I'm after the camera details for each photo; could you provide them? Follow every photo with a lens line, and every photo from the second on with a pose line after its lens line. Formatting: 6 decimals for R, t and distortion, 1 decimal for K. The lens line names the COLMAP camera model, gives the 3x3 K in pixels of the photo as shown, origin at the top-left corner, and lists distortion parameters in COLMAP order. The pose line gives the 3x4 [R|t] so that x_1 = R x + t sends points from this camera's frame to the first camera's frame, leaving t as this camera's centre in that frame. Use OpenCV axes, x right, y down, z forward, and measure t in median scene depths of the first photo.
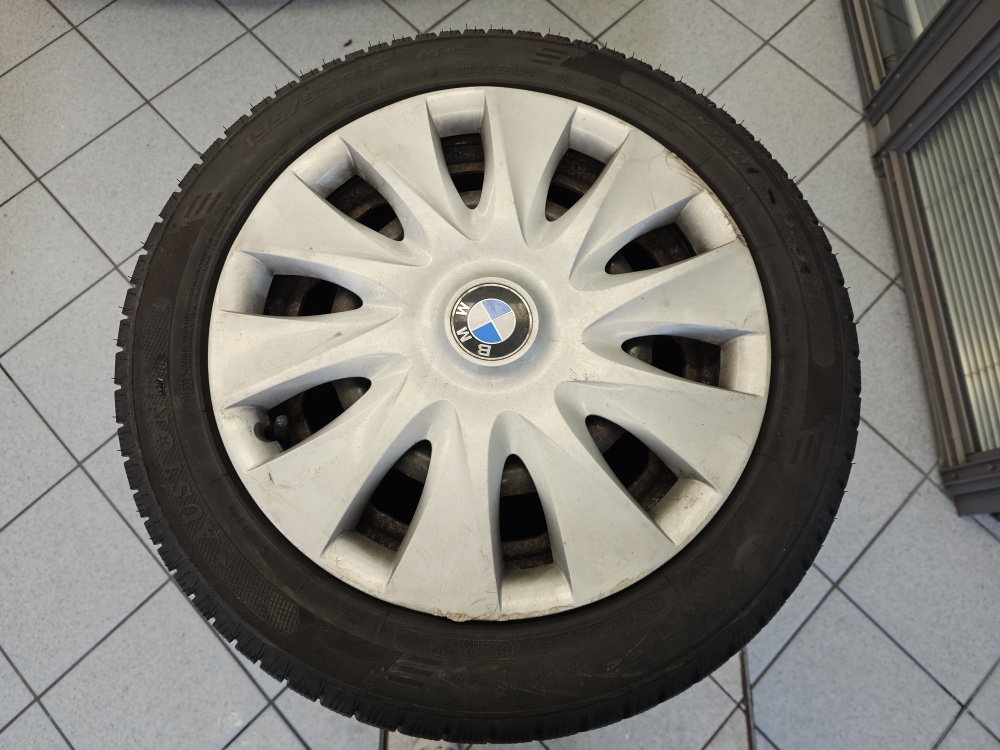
lens RADIAL K [[683.6, 0, 492.3], [0, 683.6, 367.5], [0, 0, 1]] dist [0.043125, -0.041153]
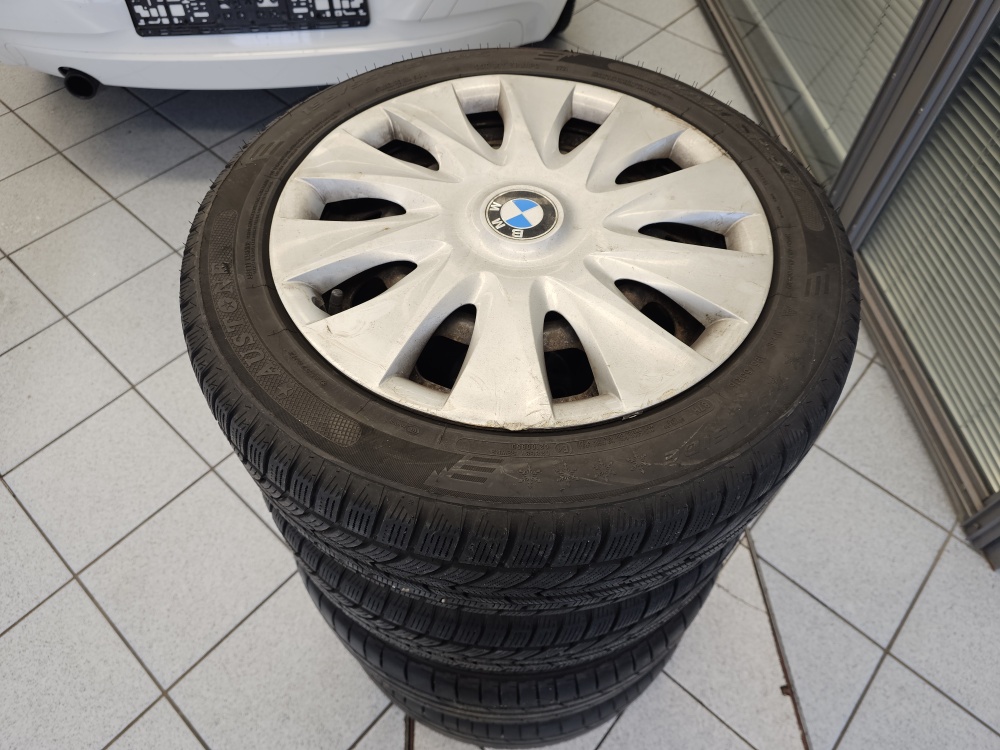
lens RADIAL K [[683.6, 0, 504.1], [0, 683.6, 365.2], [0, 0, 1]] dist [0.043125, -0.041153]
pose [[0.997709, -0.054834, 0.039621, -0.078697], [0.064511, 0.947503, -0.313171, 0.462466], [-0.020369, 0.315010, 0.948870, 0.001495]]
